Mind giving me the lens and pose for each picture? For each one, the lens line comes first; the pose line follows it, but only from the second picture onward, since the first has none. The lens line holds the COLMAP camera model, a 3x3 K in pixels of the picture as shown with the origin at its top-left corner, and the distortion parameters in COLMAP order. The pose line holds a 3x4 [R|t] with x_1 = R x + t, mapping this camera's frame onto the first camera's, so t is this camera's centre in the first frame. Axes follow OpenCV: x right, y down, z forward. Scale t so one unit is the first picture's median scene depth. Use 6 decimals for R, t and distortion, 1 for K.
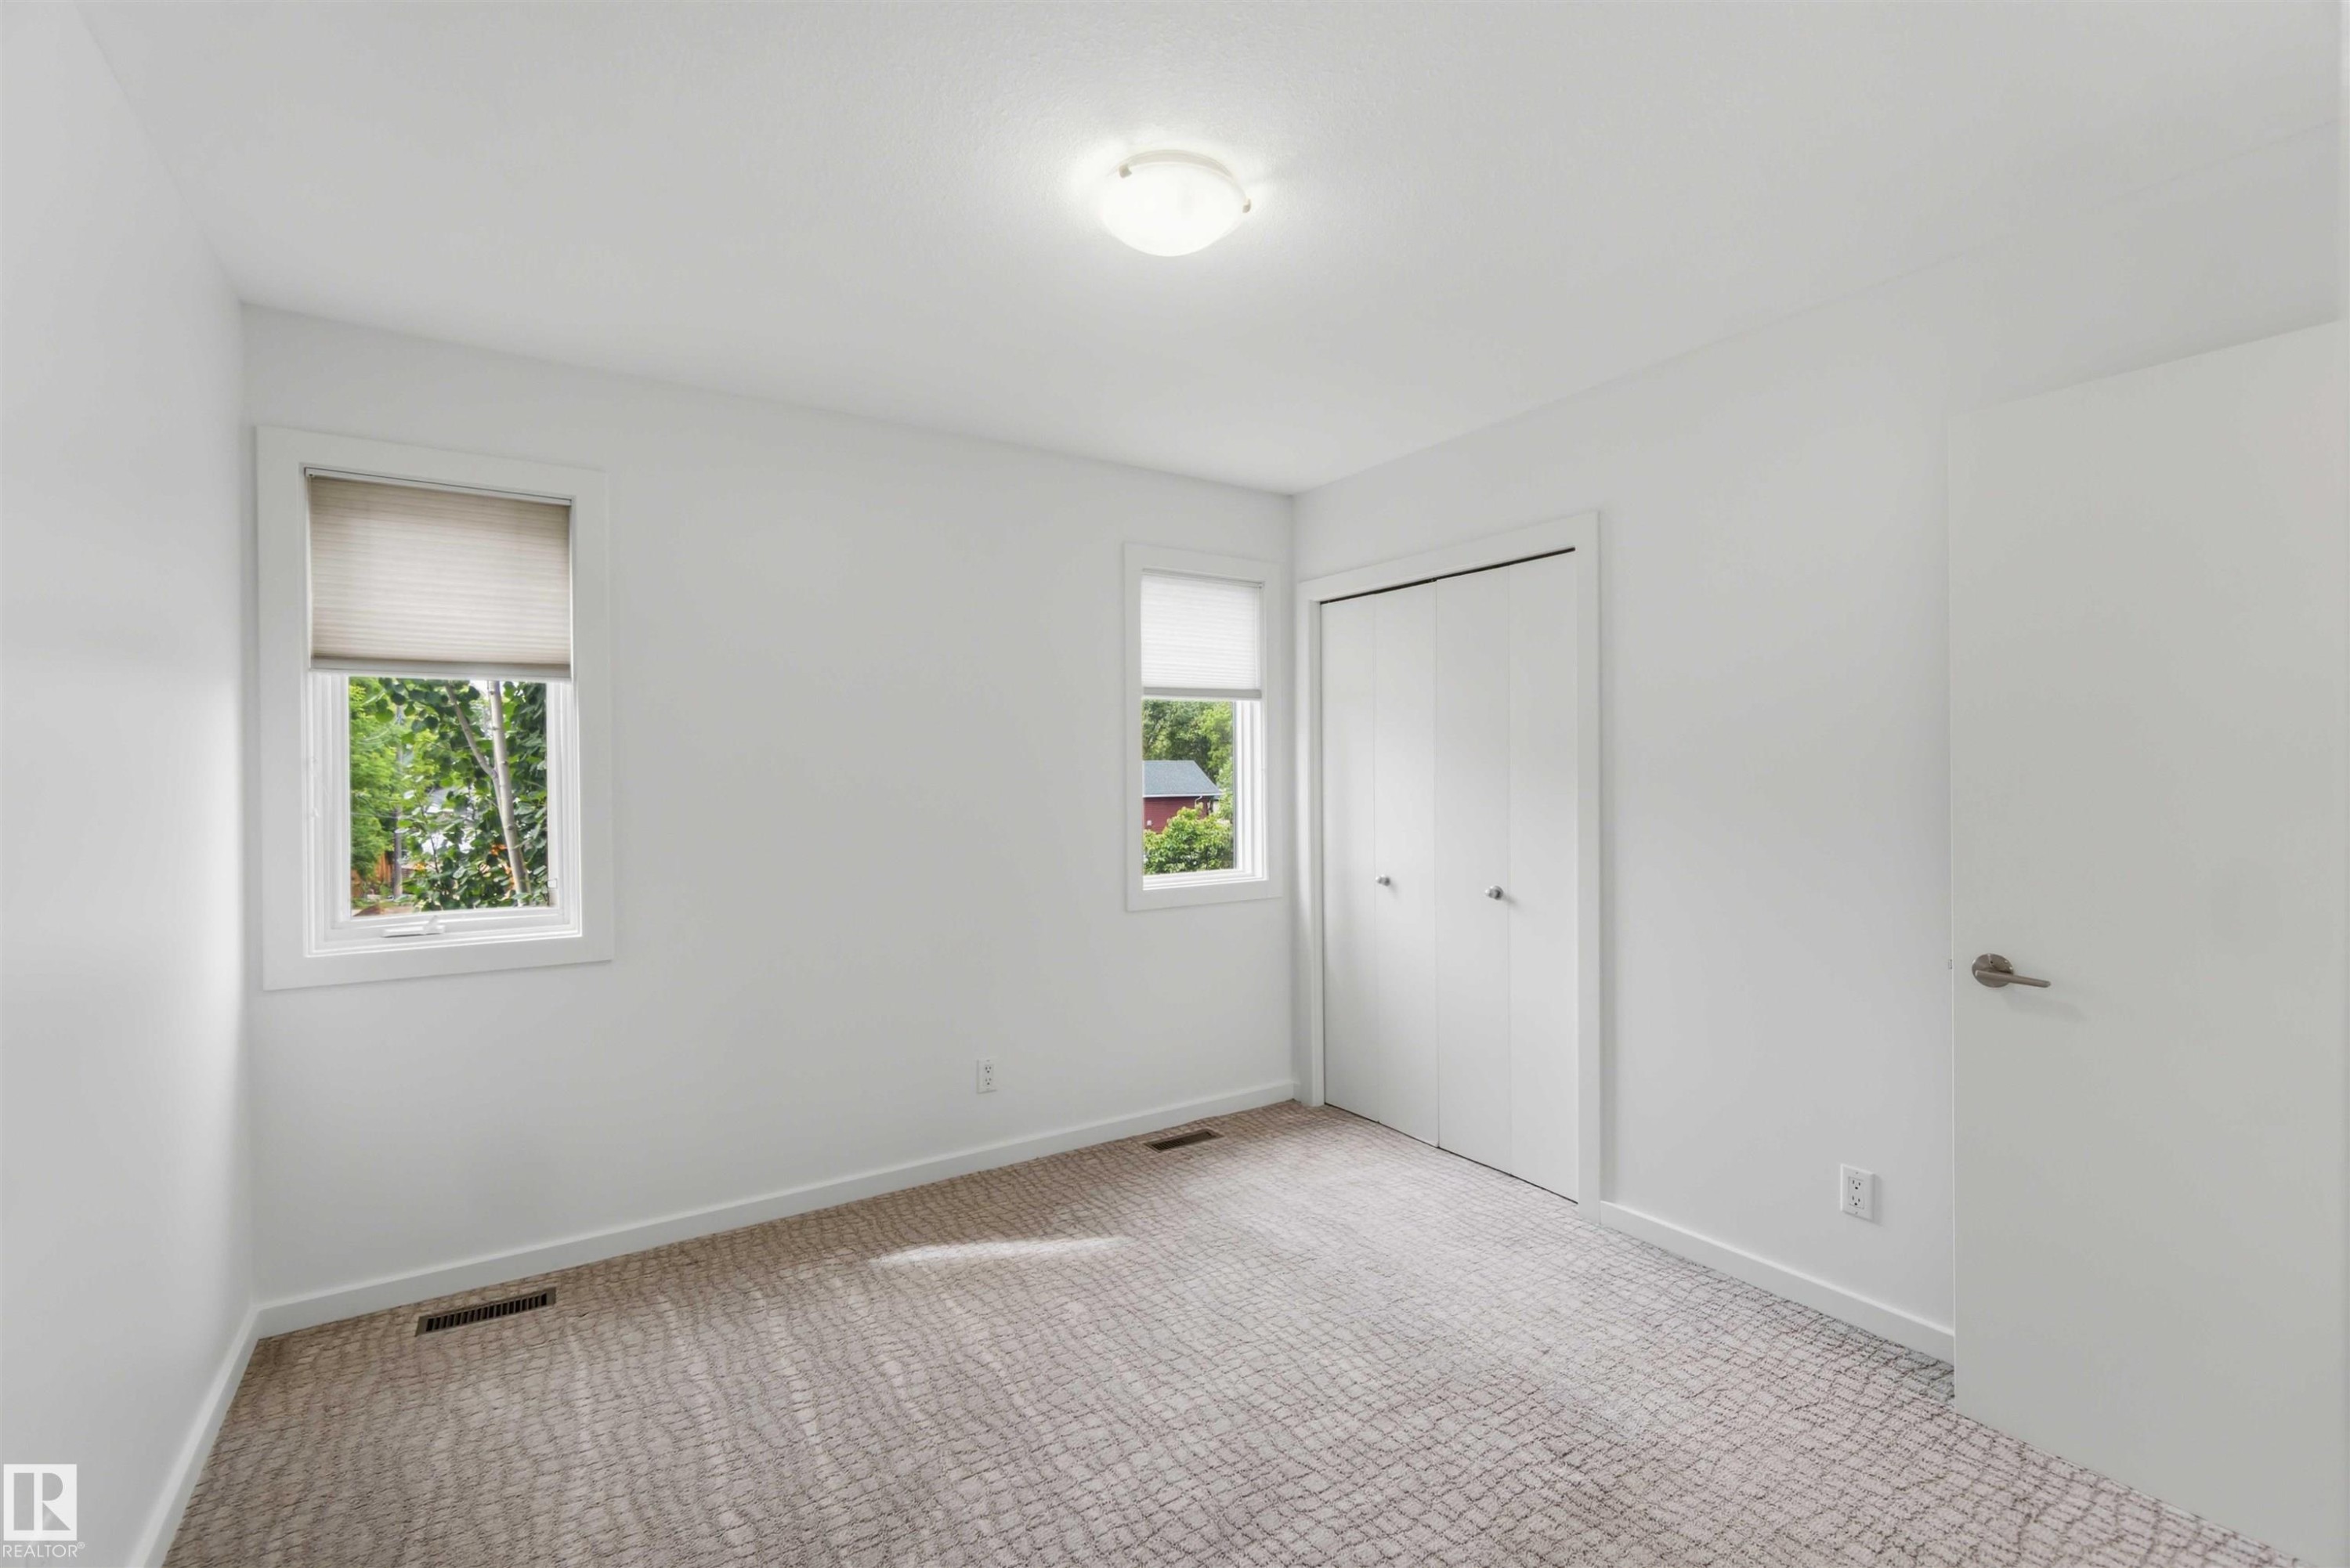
lens RADIAL K [[1046.2, 0, 1187.6], [0, 1046.2, 789.8], [0, 0, 1]] dist [0.004437, 0.000087]
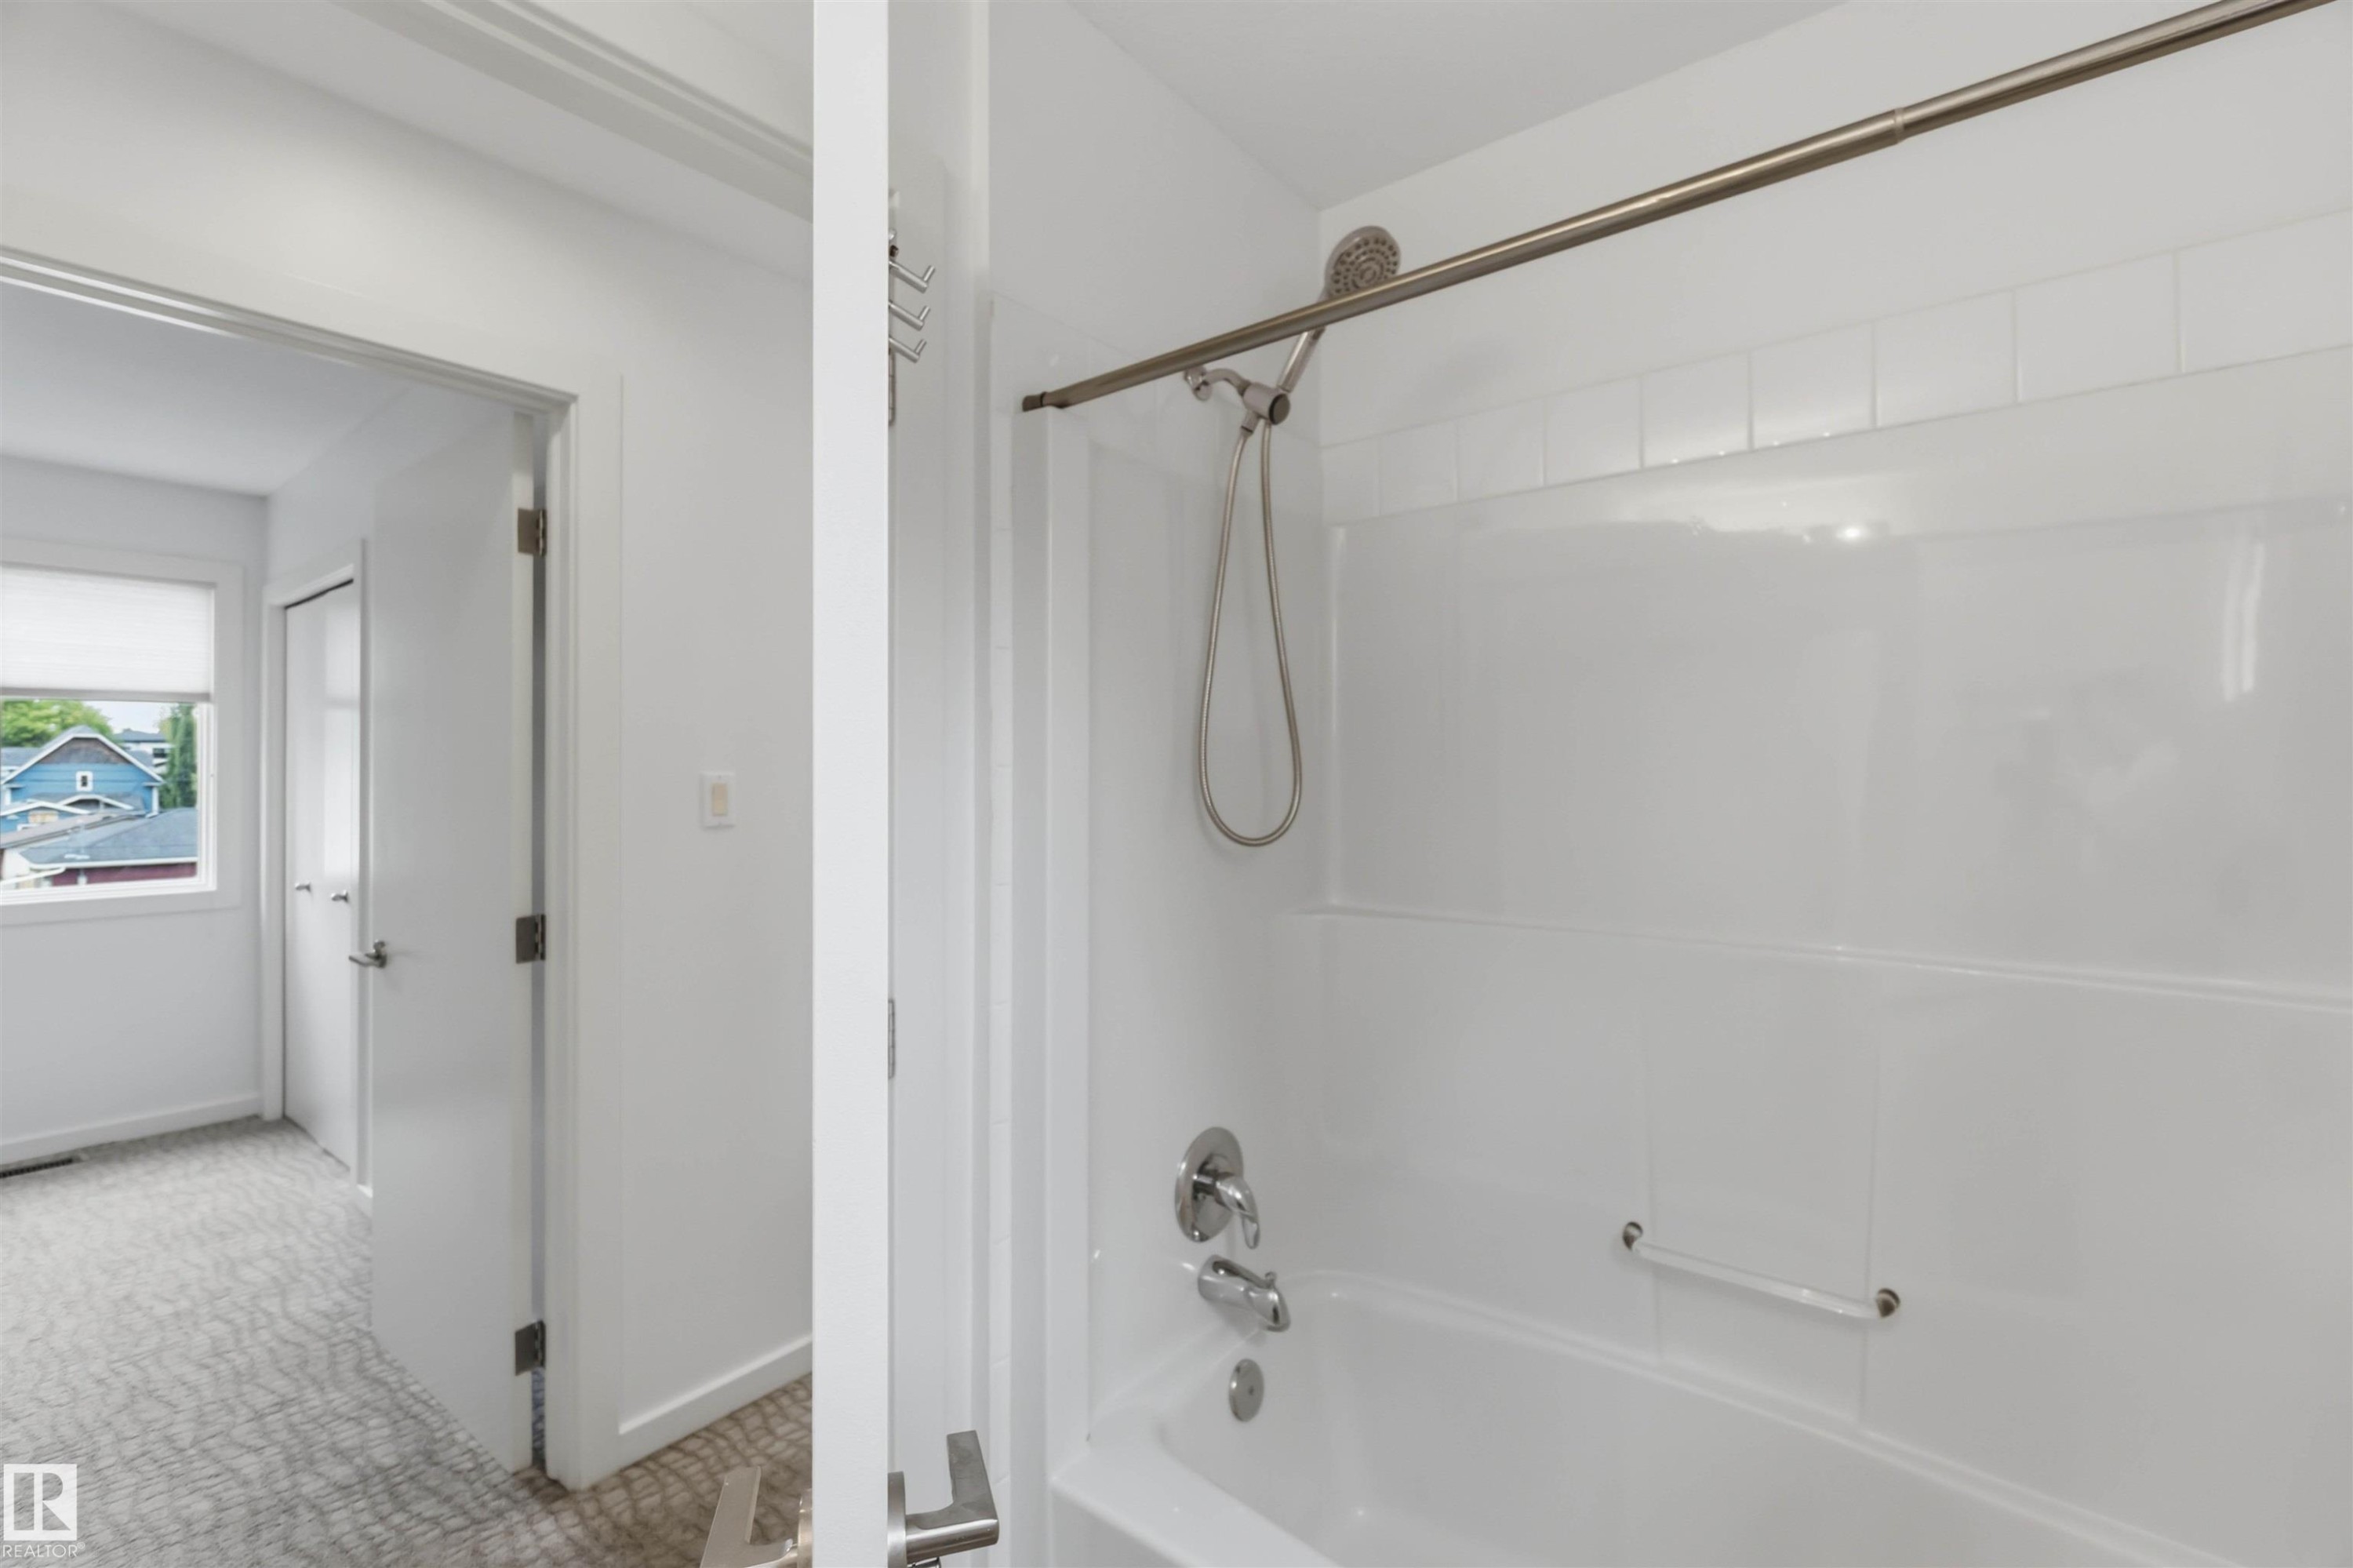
lens RADIAL K [[1047.6, 0, 1179.1], [0, 1047.6, 776.6], [0, 0, 1]] dist [0.004437, 0.000087]
pose [[0.953158, 0.002346, 0.302462, 0.637500], [0.001482, 0.999922, -0.012428, -0.005008], [-0.302468, 0.012294, 0.953080, -0.200436]]
